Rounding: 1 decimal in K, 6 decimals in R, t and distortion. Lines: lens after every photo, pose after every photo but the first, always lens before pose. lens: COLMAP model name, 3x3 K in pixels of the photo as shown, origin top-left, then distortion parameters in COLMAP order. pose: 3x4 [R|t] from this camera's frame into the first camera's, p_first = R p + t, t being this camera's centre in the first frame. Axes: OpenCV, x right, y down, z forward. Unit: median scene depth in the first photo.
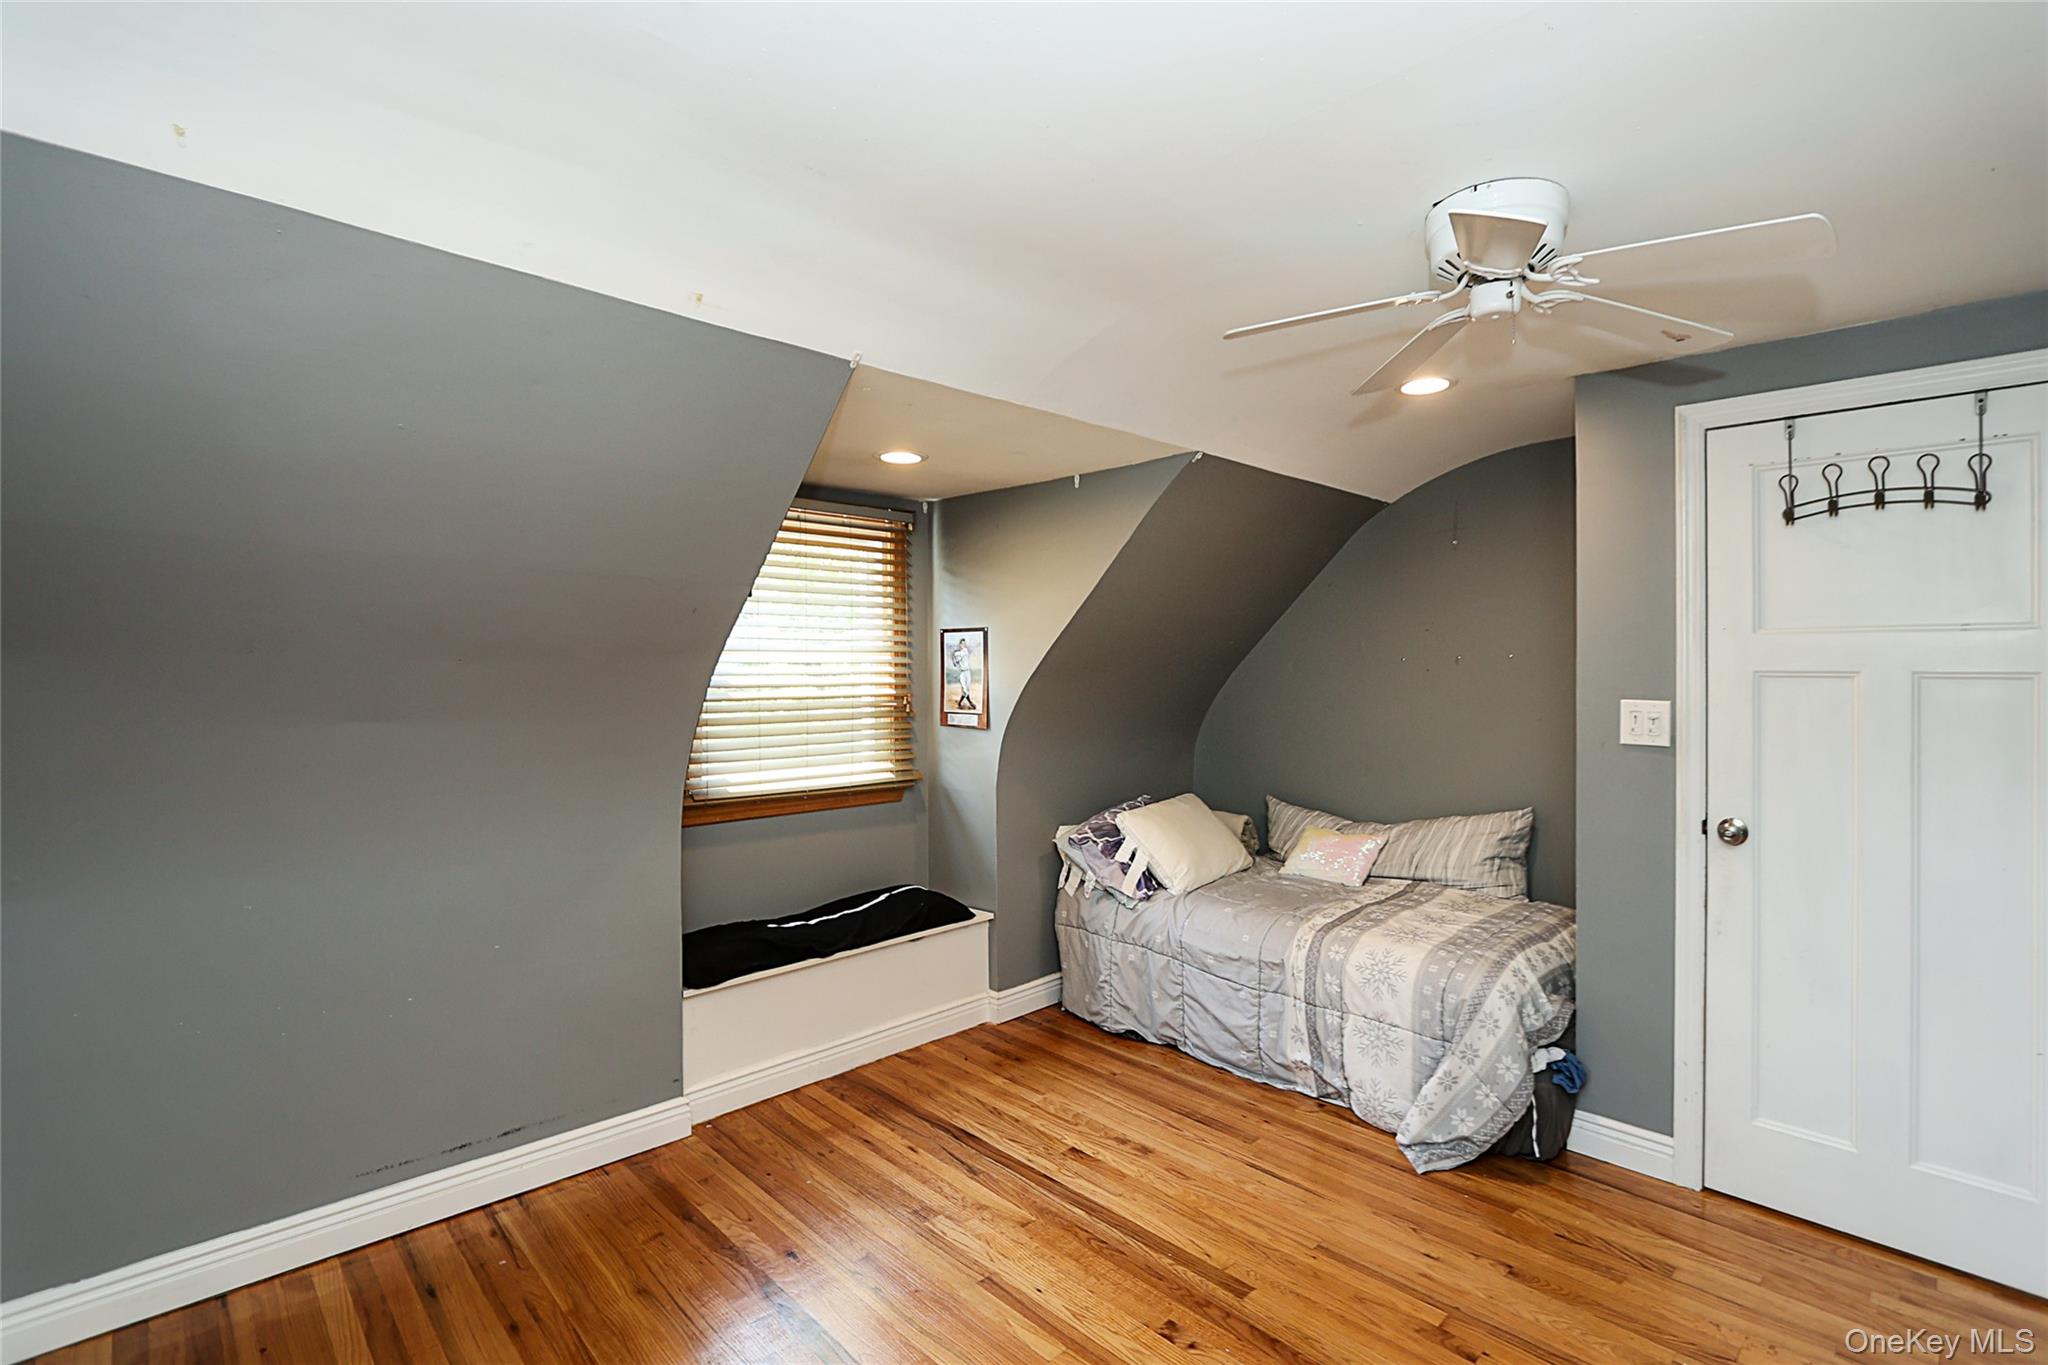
lens RADIAL K [[961.0, 0, 1026.2], [0, 961.0, 682.1], [0, 0, 1]] dist [-0.016793, 0.002089]
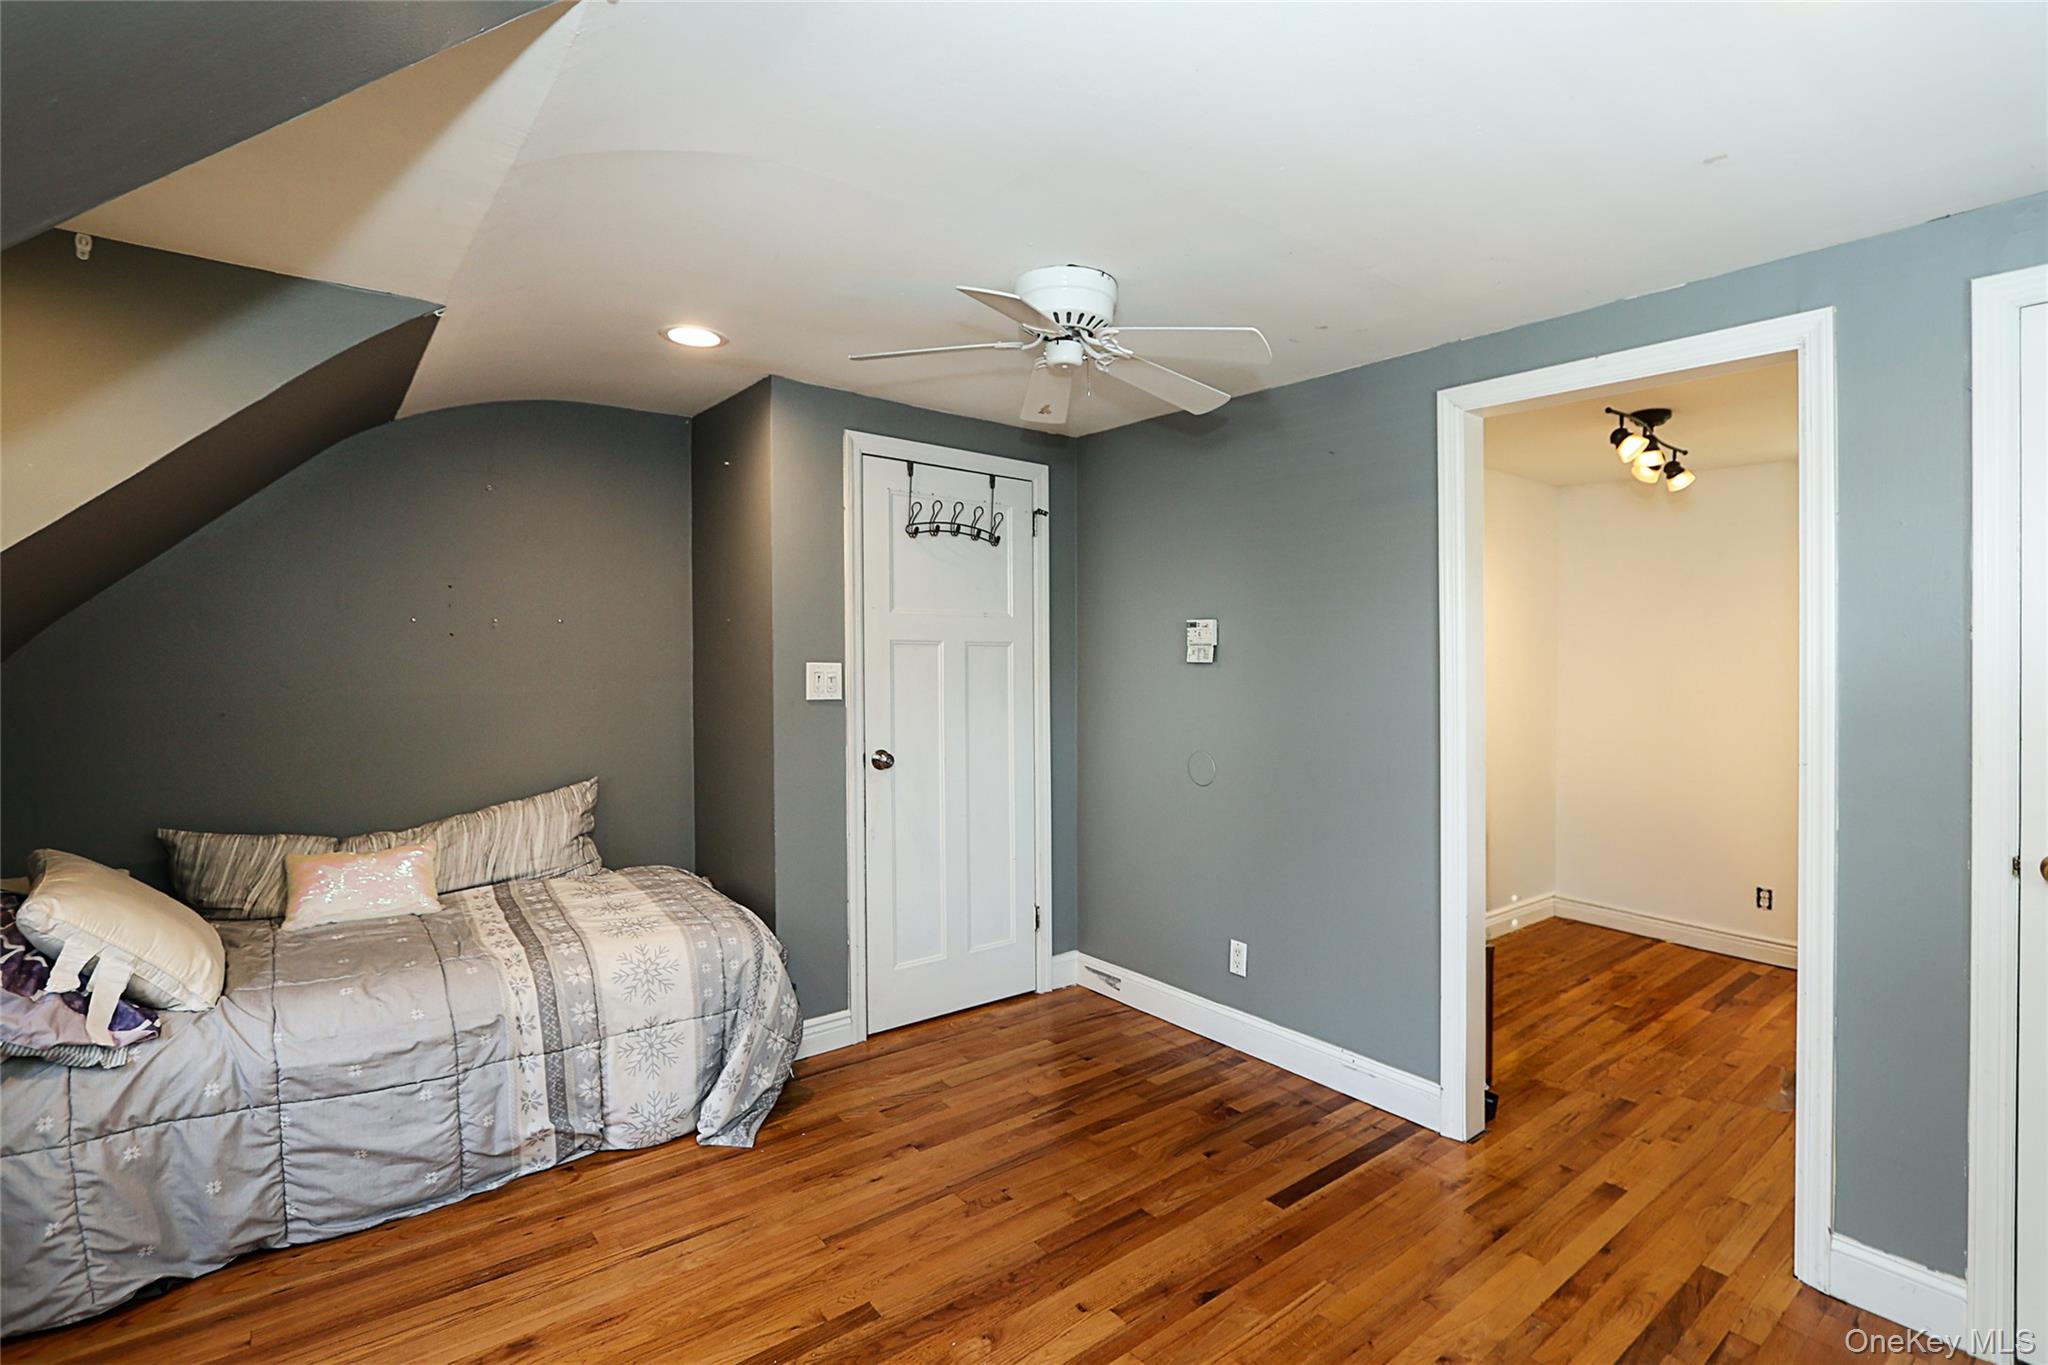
lens RADIAL K [[961.0, 0, 1056.7], [0, 961.0, 650.1], [0, 0, 1]] dist [-0.016793, 0.002089]
pose [[0.062079, -0.000817, 0.998071, -0.490279], [0.001487, 0.999999, 0.000726, 0.002195], [-0.998070, 0.001439, 0.062080, 0.555572]]
